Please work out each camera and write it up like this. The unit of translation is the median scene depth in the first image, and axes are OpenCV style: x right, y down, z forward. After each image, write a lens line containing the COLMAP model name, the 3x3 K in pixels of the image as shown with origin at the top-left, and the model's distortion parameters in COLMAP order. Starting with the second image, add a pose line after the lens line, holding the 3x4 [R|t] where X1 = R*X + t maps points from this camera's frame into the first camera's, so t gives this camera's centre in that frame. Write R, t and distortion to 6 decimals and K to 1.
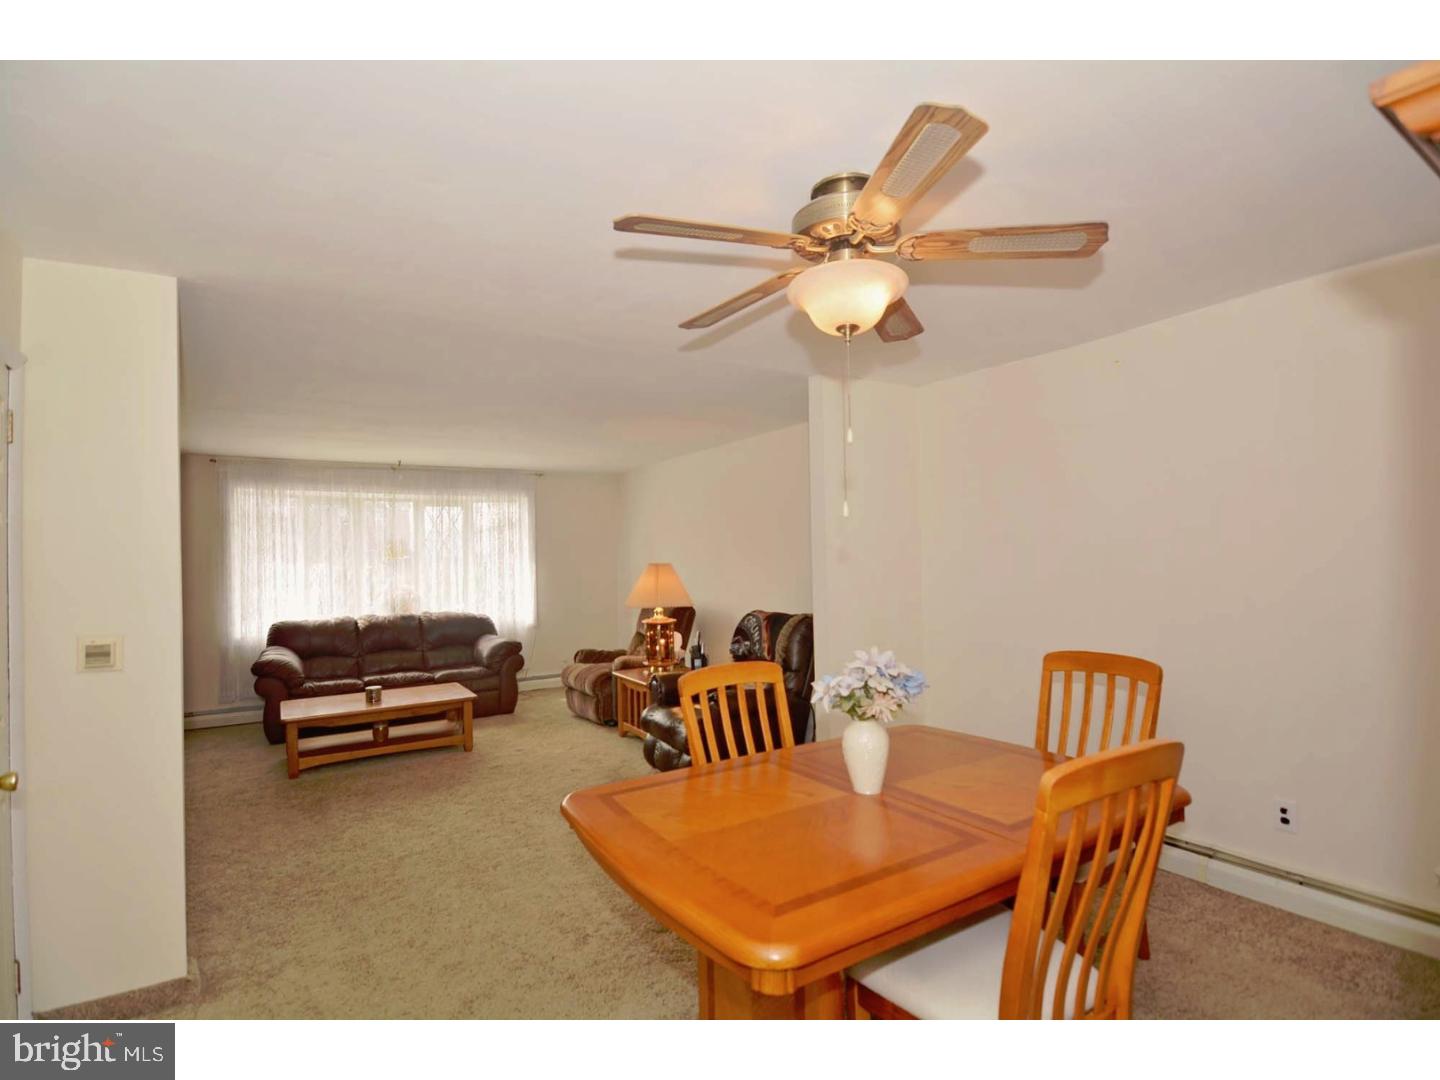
lens RADIAL K [[693.2, 0, 707.9], [0, 693.2, 555.0], [0, 0, 1]] dist [-0.018732, -0.001048]
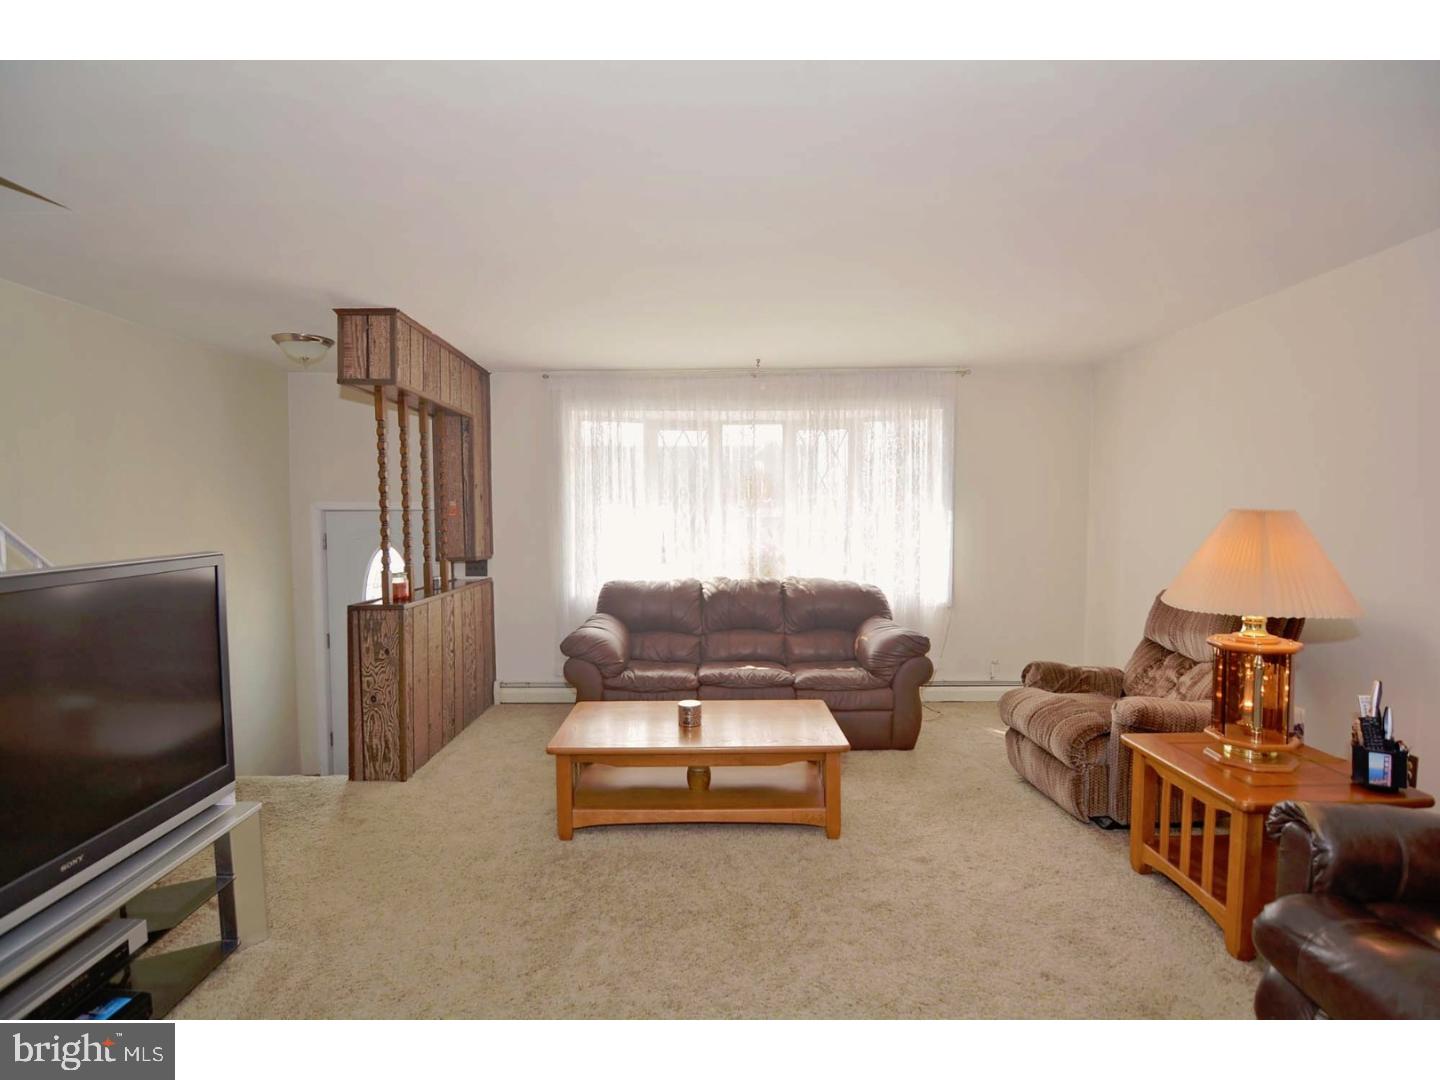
lens RADIAL K [[693.2, 0, 706.9], [0, 693.2, 540.5], [0, 0, 1]] dist [-0.018732, -0.001048]
pose [[0.845159, 0.035422, -0.533340, -0.113984], [-0.008617, 0.998575, 0.052667, 0.009046], [0.534446, -0.039916, 0.844260, 0.386203]]
